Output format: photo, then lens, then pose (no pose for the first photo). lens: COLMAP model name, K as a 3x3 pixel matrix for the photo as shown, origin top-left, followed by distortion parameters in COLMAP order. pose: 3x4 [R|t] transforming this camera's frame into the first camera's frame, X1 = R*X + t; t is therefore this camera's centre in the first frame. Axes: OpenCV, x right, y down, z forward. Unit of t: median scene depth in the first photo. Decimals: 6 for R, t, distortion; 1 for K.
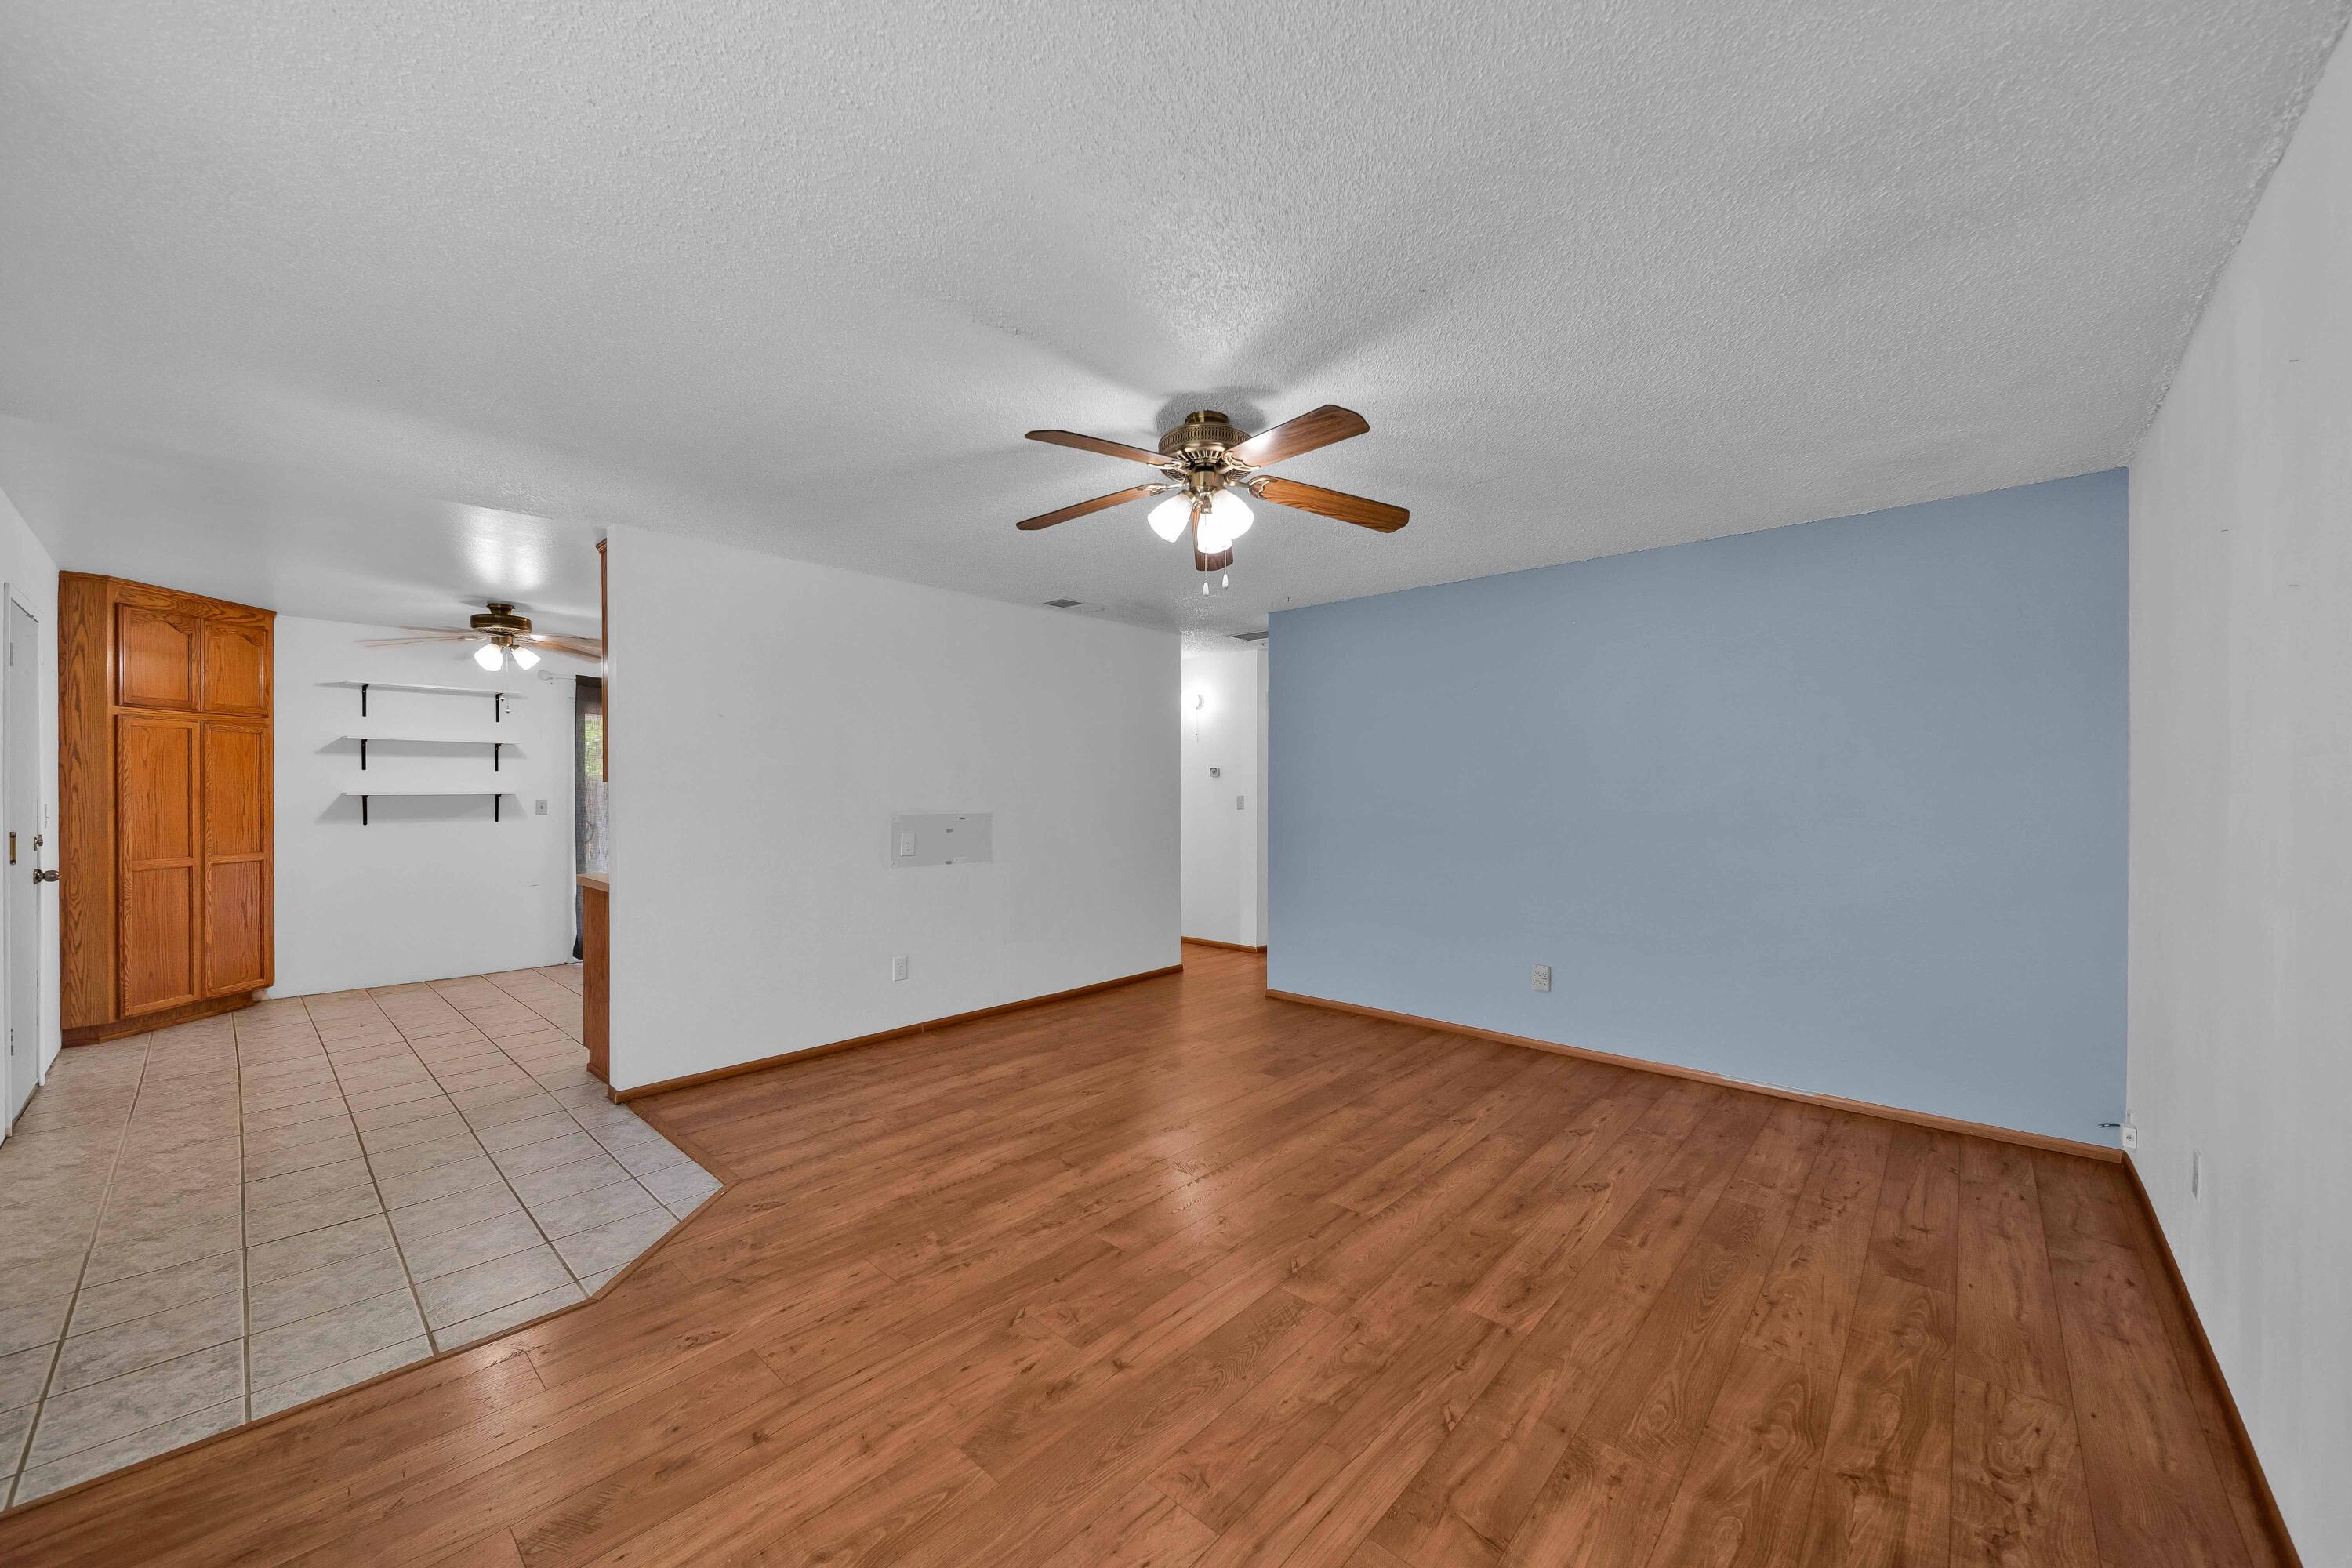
lens RADIAL K [[872.4, 0, 1183.2], [0, 872.4, 793.2], [0, 0, 1]] dist [-0.000058, -0.000049]
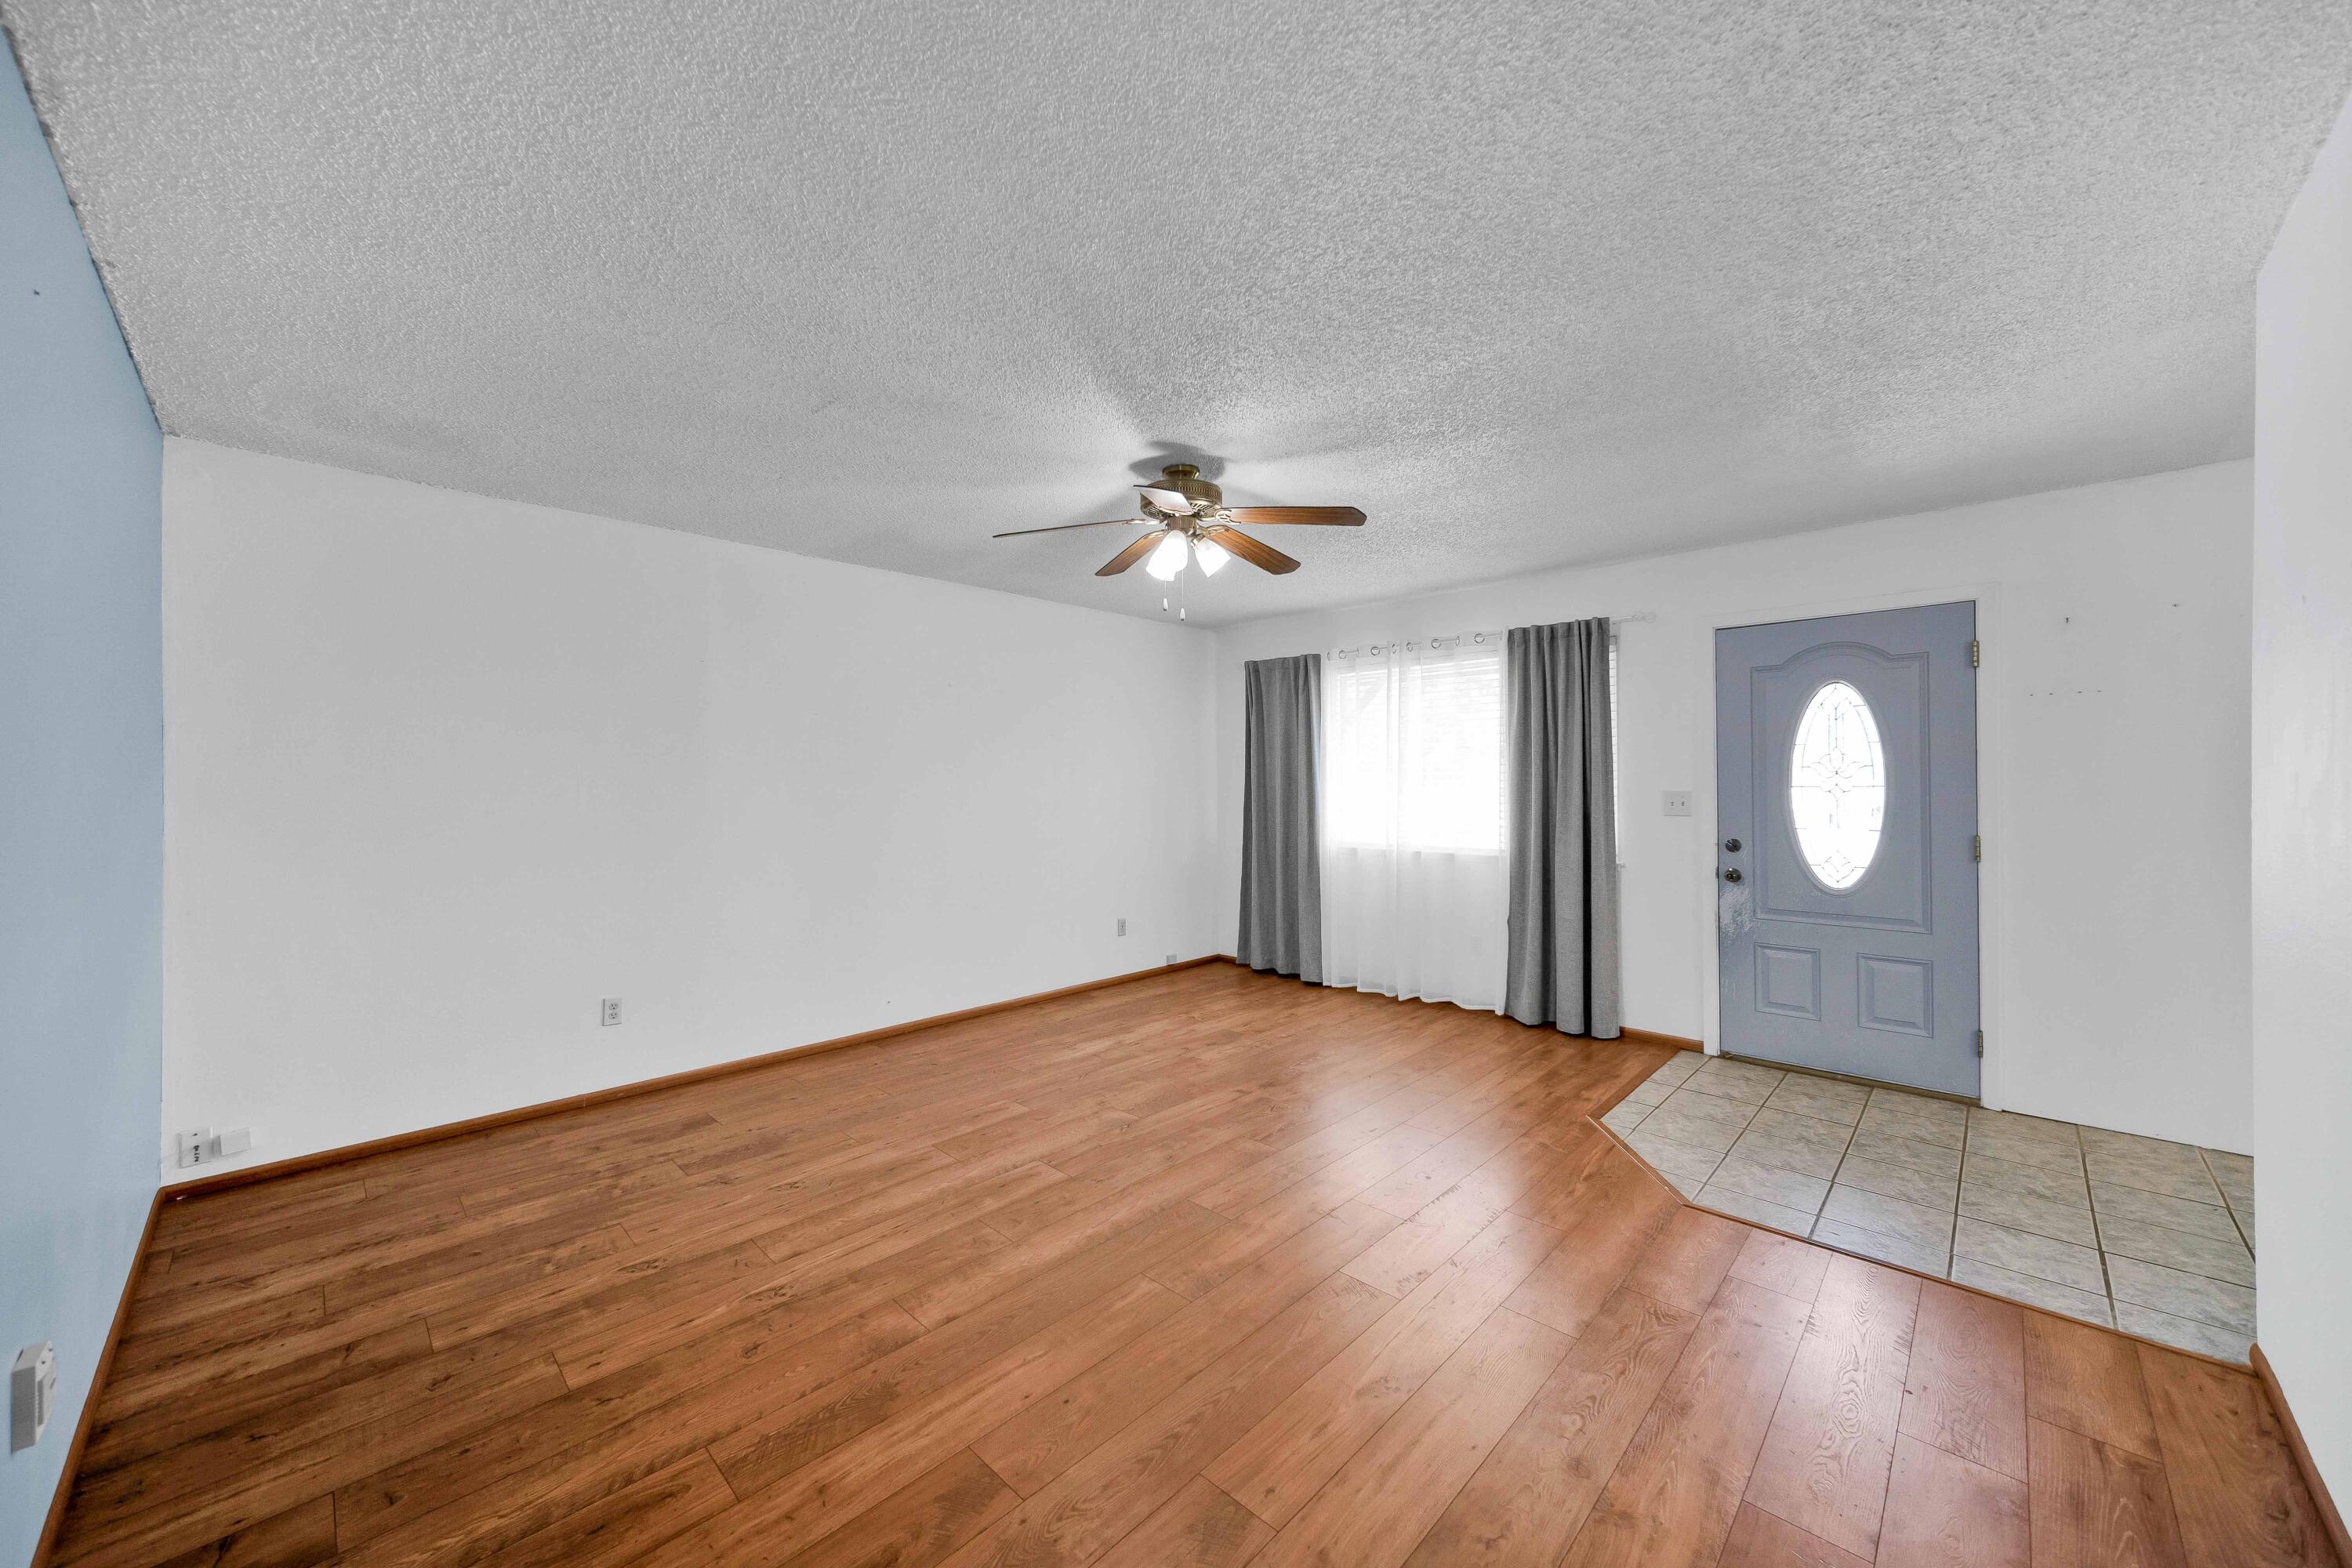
lens RADIAL K [[869.1, 0, 1176.1], [0, 869.1, 775.9], [0, 0, 1]] dist [0.000118, -0.000208]
pose [[-0.999101, 0.004303, 0.042166, -0.012174], [0.003989, 0.999964, -0.007528, -0.005389], [-0.042197, -0.007353, -0.999082, 1.906059]]
